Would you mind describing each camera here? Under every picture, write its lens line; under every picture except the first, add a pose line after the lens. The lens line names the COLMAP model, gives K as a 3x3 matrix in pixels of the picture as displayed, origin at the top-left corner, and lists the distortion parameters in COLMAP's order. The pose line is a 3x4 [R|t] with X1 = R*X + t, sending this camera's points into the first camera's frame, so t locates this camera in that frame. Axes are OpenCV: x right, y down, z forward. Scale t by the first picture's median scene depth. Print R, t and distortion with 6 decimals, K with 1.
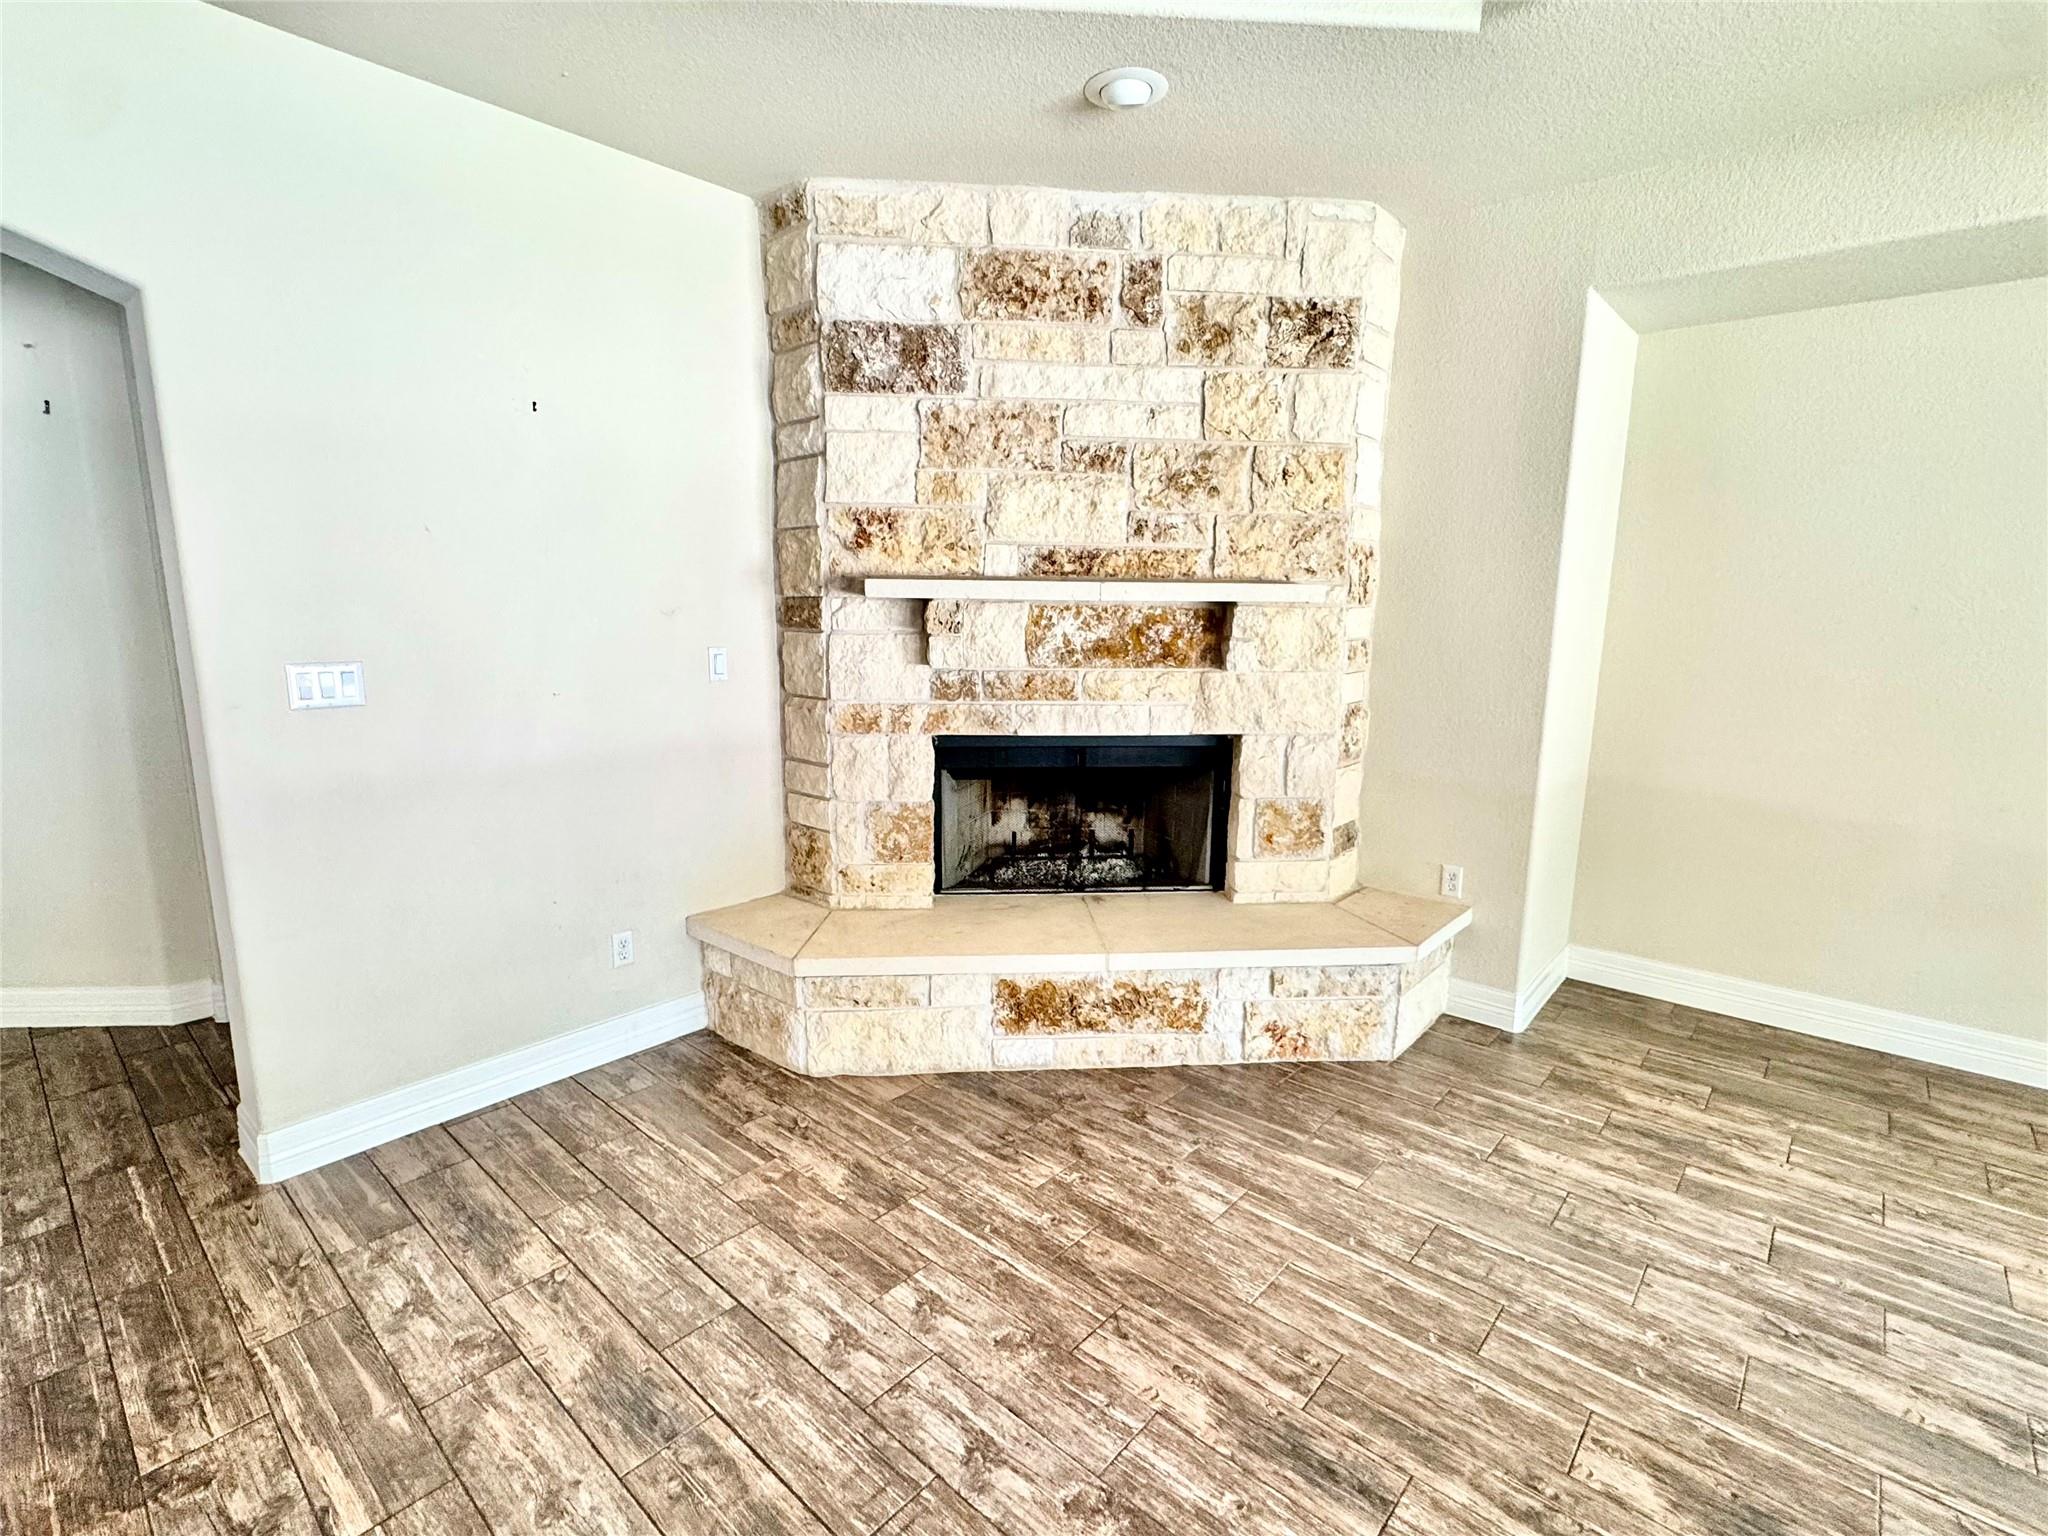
lens RADIAL K [[960.7, 0, 1022.3], [0, 960.7, 768.6], [0, 0, 1]] dist [-0.005935, -0.000660]
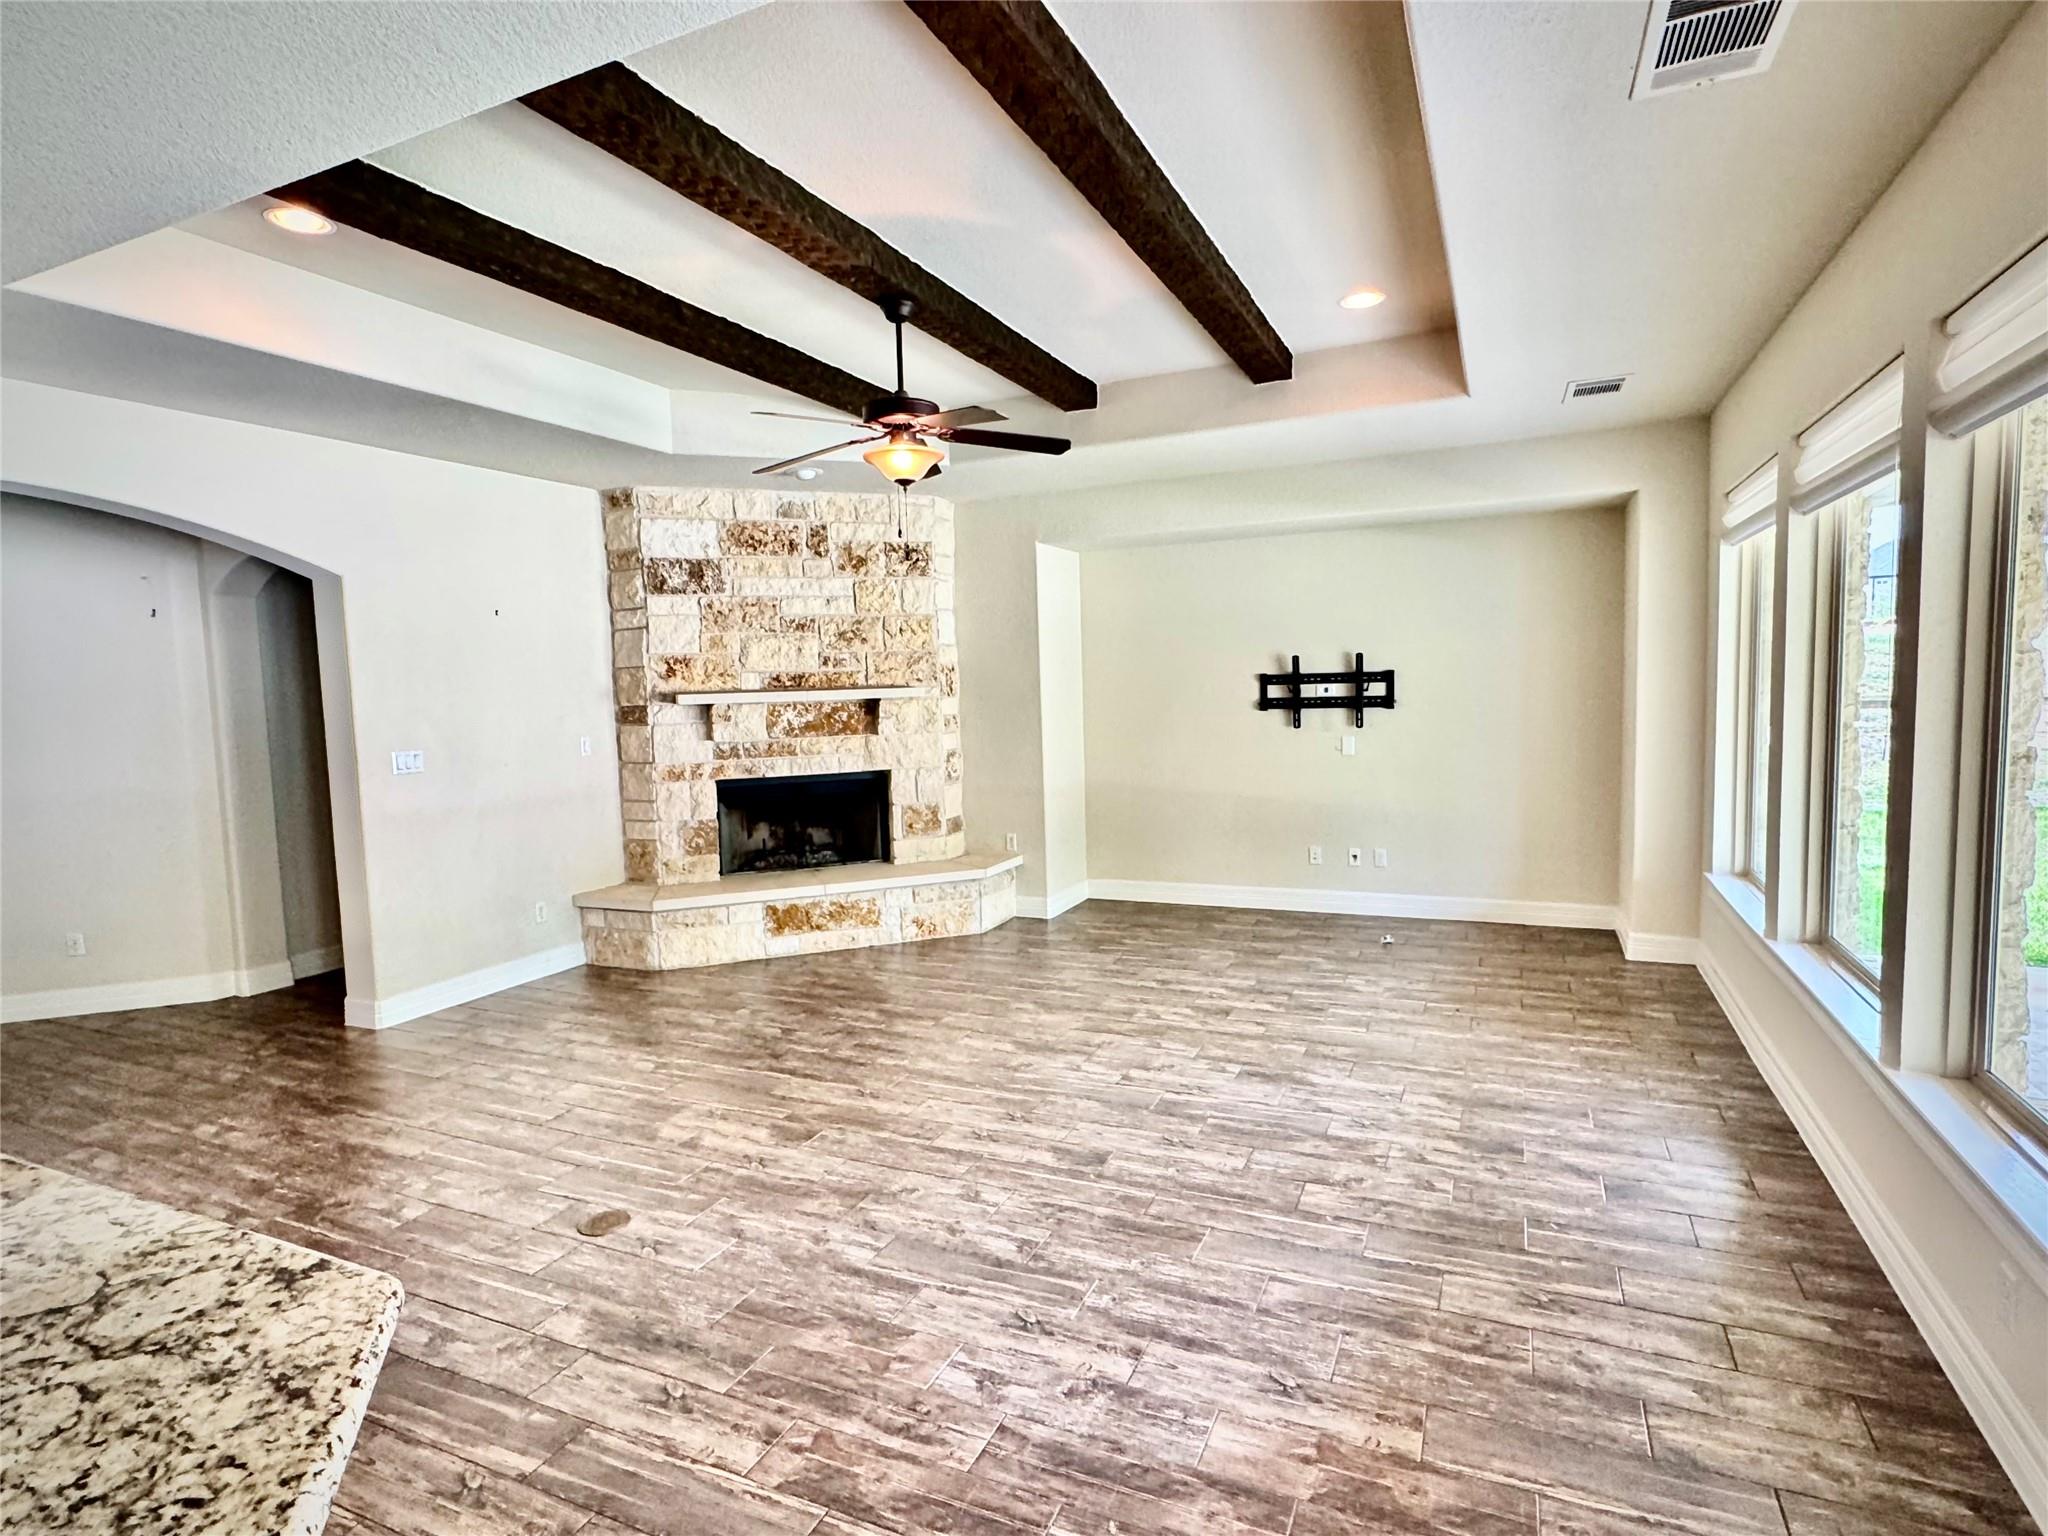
lens RADIAL K [[1064.0, 0, 1025.3], [0, 1064.0, 768.3], [0, 0, 1]] dist [-0.006161, -0.000303]
pose [[0.956290, -0.061671, 0.285843, -0.112125], [0.089983, 0.992137, -0.086984, 0.173135], [-0.278231, 0.108903, 0.954321, -1.074958]]
